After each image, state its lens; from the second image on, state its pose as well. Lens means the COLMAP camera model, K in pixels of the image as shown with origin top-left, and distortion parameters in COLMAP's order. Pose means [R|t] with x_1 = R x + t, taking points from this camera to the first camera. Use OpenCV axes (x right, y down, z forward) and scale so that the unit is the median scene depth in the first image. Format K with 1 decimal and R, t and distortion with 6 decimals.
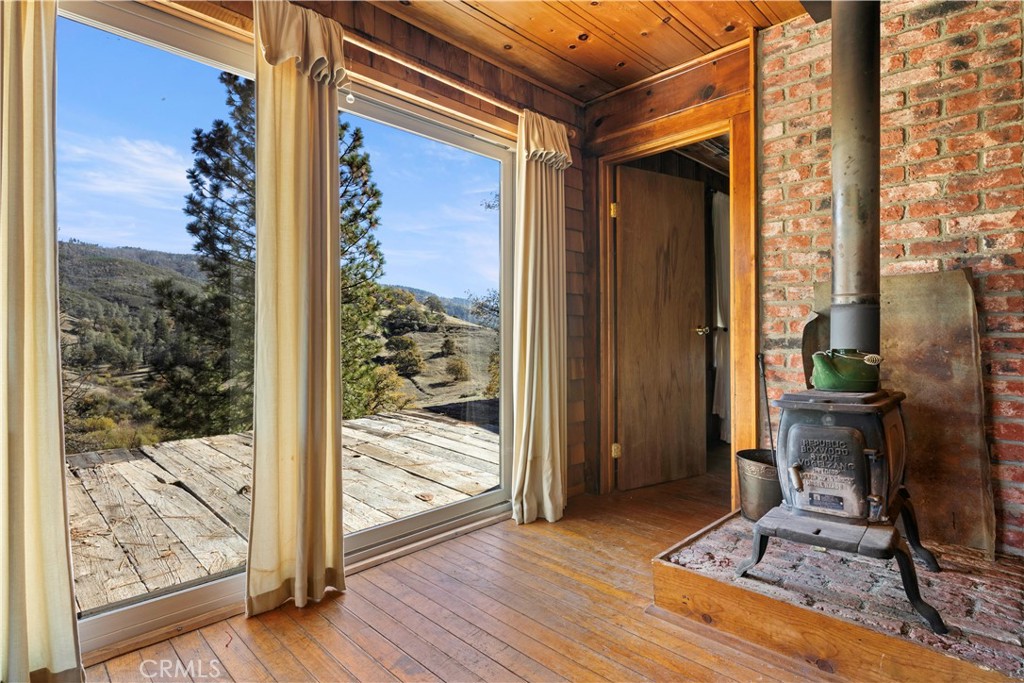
lens RADIAL K [[523.1, 0, 516.7], [0, 523.1, 322.3], [0, 0, 1]] dist [-0.002356, 0.000138]
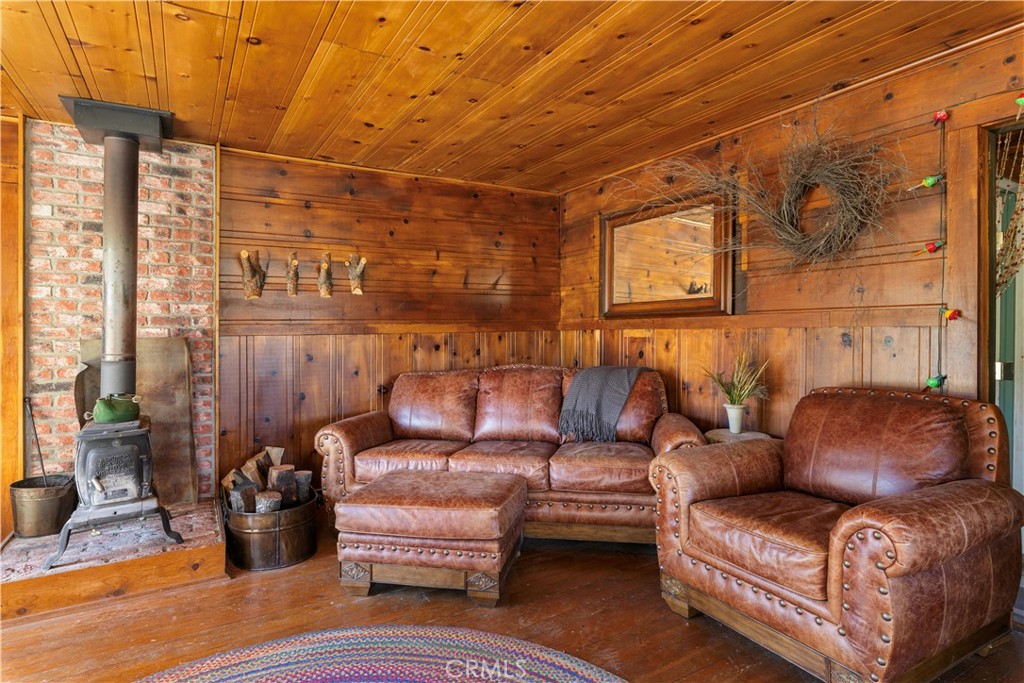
lens RADIAL K [[554.9, 0, 512.7], [0, 554.9, 333.9], [0, 0, 1]] dist [-0.000673, -0.001630]
pose [[0.260370, -0.006087, 0.965490, -0.562540], [-0.019251, 0.999749, 0.011495, -0.147012], [-0.965317, -0.021579, 0.260187, -0.463937]]
